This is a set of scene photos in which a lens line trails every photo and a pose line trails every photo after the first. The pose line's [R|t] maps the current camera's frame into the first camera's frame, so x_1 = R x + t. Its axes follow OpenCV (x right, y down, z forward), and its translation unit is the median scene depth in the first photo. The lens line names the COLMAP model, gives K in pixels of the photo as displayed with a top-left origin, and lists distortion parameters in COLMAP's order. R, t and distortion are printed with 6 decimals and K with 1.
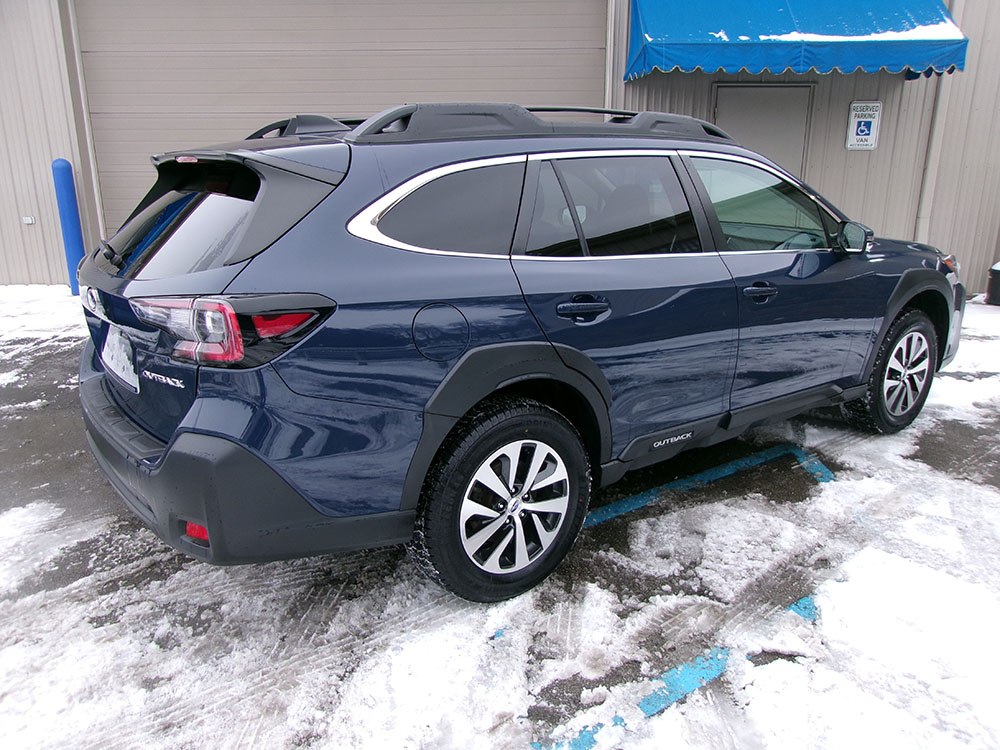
lens RADIAL K [[760.1, 0, 499.6], [0, 760.1, 374.2], [0, 0, 1]] dist [-0.009058, 0.014979]
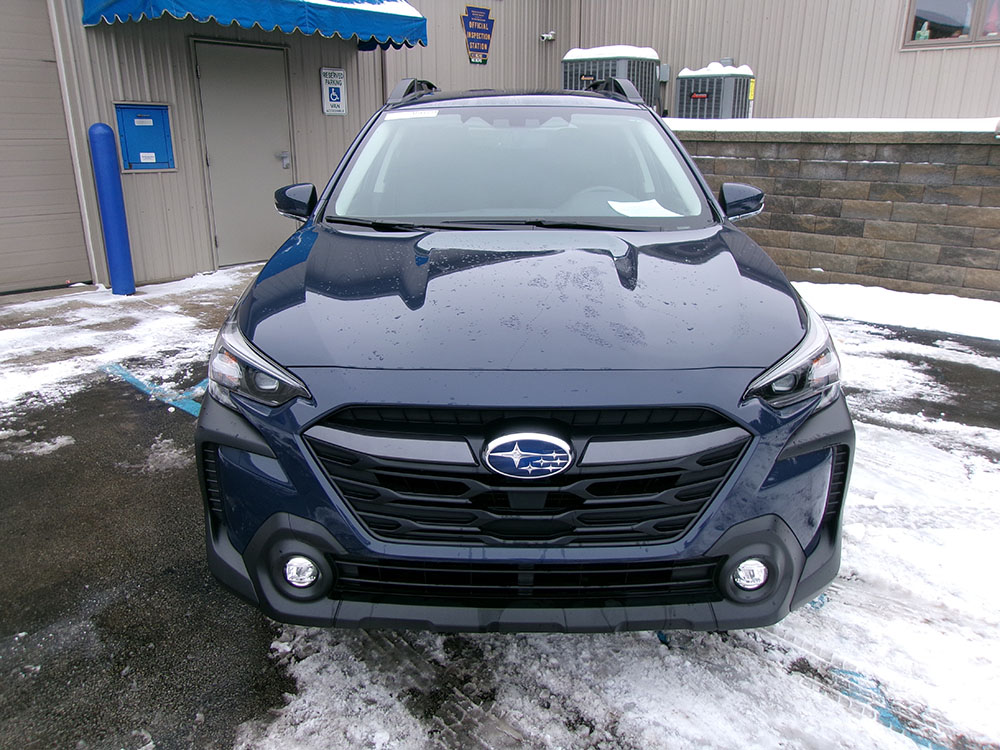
lens RADIAL K [[762.3, 0, 486.9], [0, 762.3, 371.5], [0, 0, 1]] dist [0.002102, 0.001119]
pose [[0.647919, -0.229259, 0.726389, -0.587051], [0.207745, 0.970664, 0.121052, -0.094175], [-0.732832, 0.072472, 0.676539, 0.412866]]
